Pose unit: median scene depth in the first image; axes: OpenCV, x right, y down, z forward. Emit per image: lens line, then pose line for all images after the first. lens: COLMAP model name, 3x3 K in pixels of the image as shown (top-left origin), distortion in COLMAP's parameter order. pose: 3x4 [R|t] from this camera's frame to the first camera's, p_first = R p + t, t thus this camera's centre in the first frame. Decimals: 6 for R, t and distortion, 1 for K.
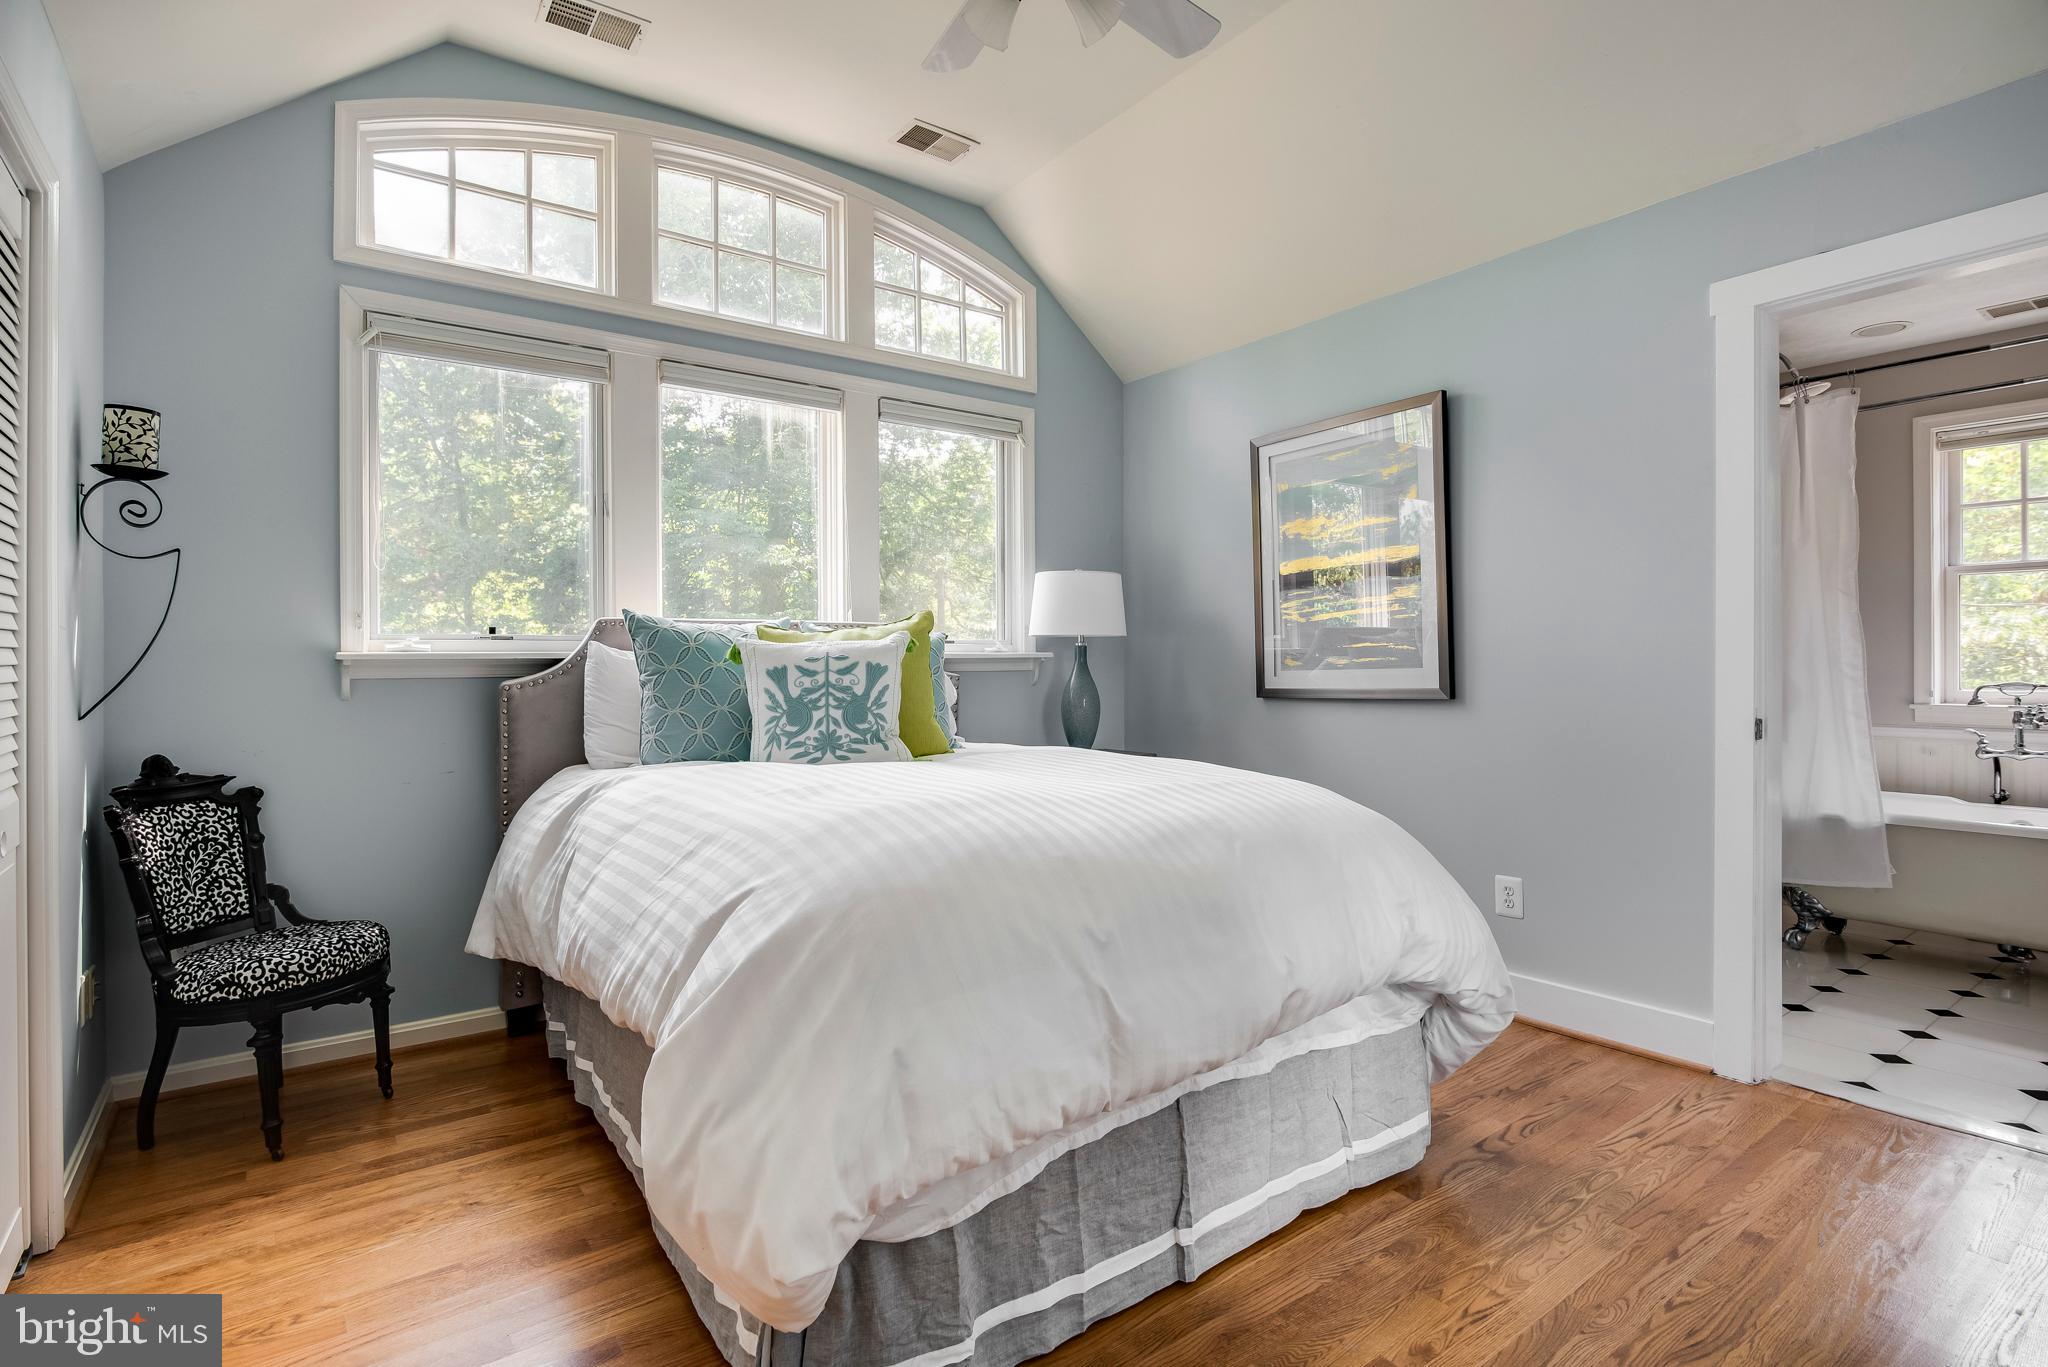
lens RADIAL K [[1001.8, 0, 1017.9], [0, 1001.8, 692.8], [0, 0, 1]] dist [-0.000494, -0.000285]
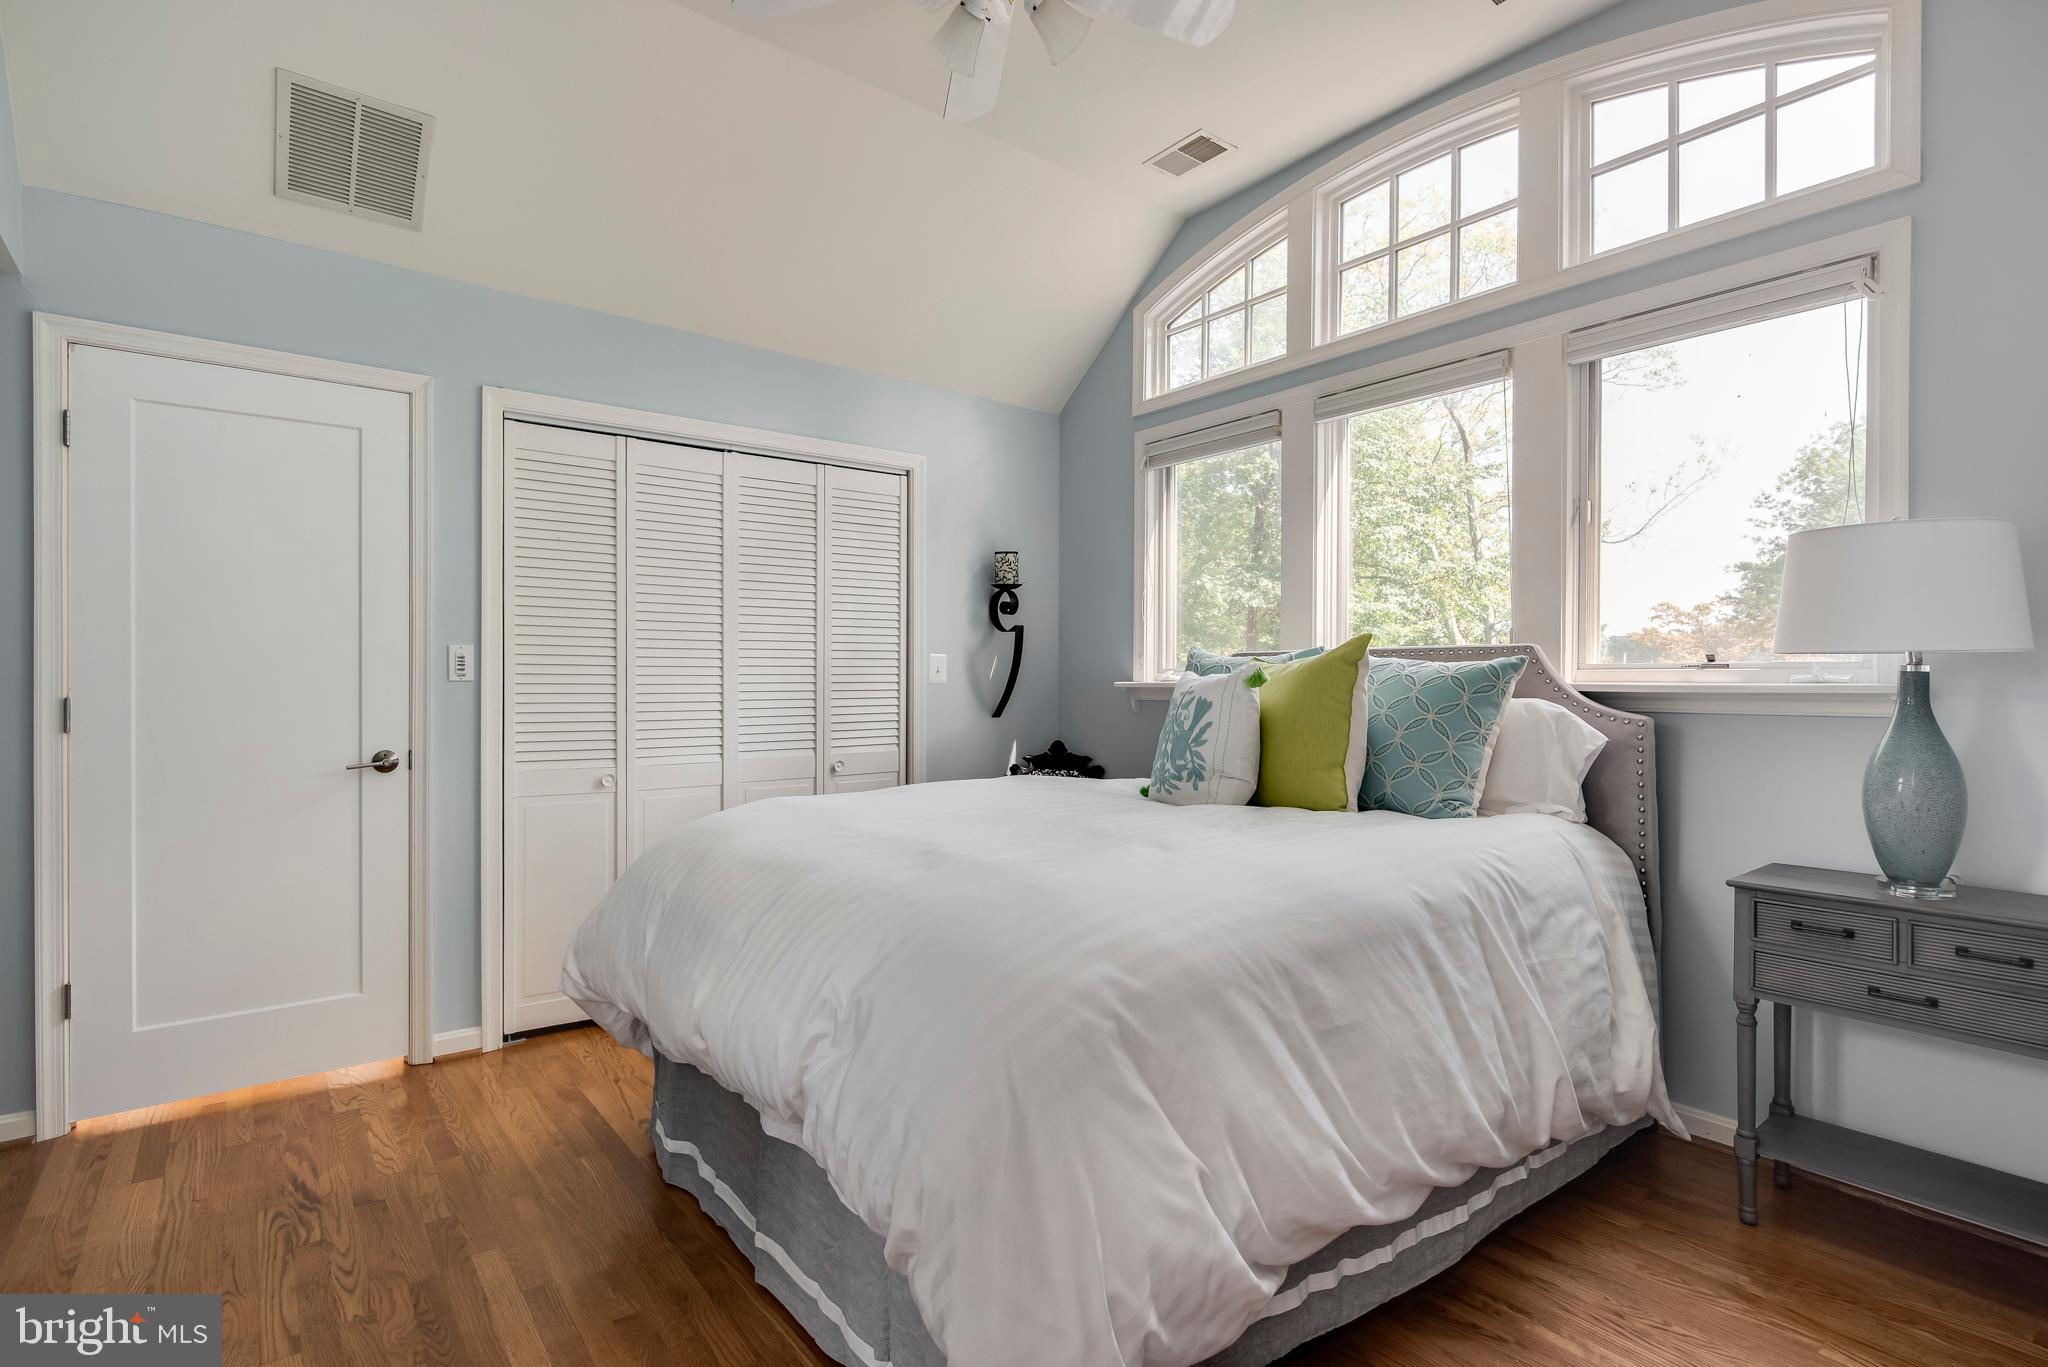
lens RADIAL K [[1001.8, 0, 1017.9], [0, 1001.8, 692.8], [0, 0, 1]] dist [-0.000494, -0.000285]
pose [[0.029167, 0.021094, -0.999352, 0.784641], [-0.024273, 0.999497, 0.020388, -0.048772], [0.999280, 0.023662, 0.029664, 0.774901]]
